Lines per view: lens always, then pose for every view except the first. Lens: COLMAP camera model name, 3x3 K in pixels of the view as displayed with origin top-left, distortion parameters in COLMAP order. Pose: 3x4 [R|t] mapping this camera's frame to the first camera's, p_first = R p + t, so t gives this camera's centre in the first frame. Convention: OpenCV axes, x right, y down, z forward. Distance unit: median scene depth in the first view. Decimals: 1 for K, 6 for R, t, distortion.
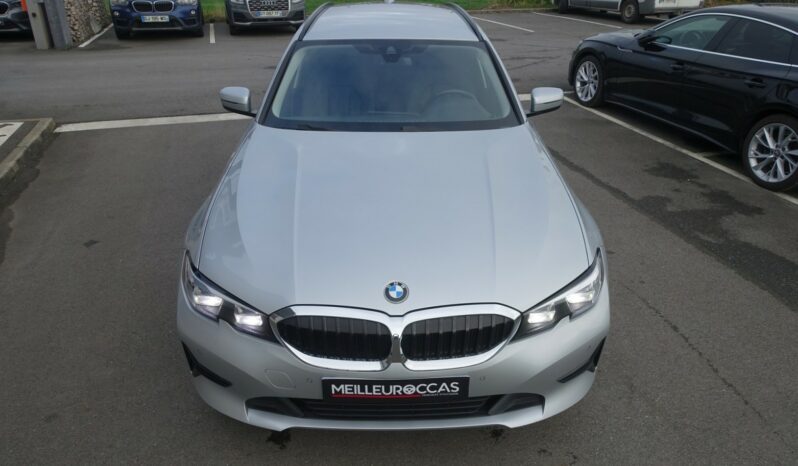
lens RADIAL K [[539.9, 0, 395.8], [0, 539.9, 237.9], [0, 0, 1]] dist [-0.008202, 0.000924]
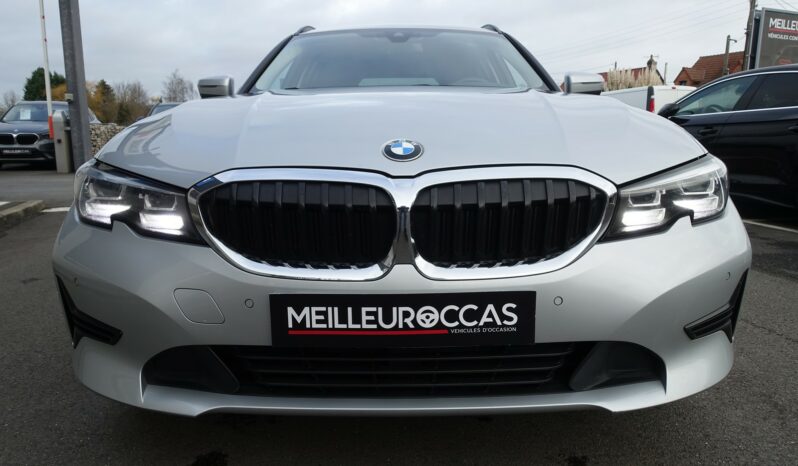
lens RADIAL K [[539.9, 0, 398.4], [0, 539.9, 231.2], [0, 0, 1]] dist [-0.008202, 0.000924]
pose [[0.999818, -0.008069, -0.017281, 0.005316], [0.002897, 0.959826, -0.280580, 0.350094], [0.018850, 0.280479, 0.959675, 0.443680]]
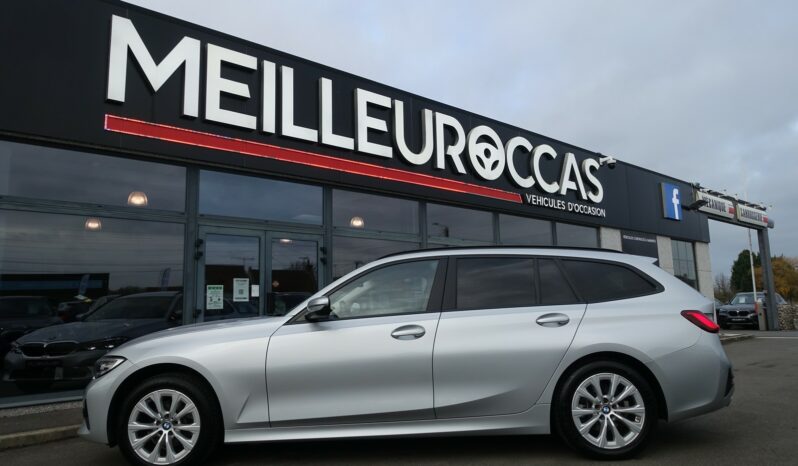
lens RADIAL K [[539.9, 0, 393.2], [0, 539.9, 231.8], [0, 0, 1]] dist [-0.008202, 0.000924]
pose [[0.390345, -0.159643, -0.906722, 5.165657], [-0.389701, 0.863624, -0.319822, 3.854549], [0.834125, 0.478191, 0.274898, -6.611310]]
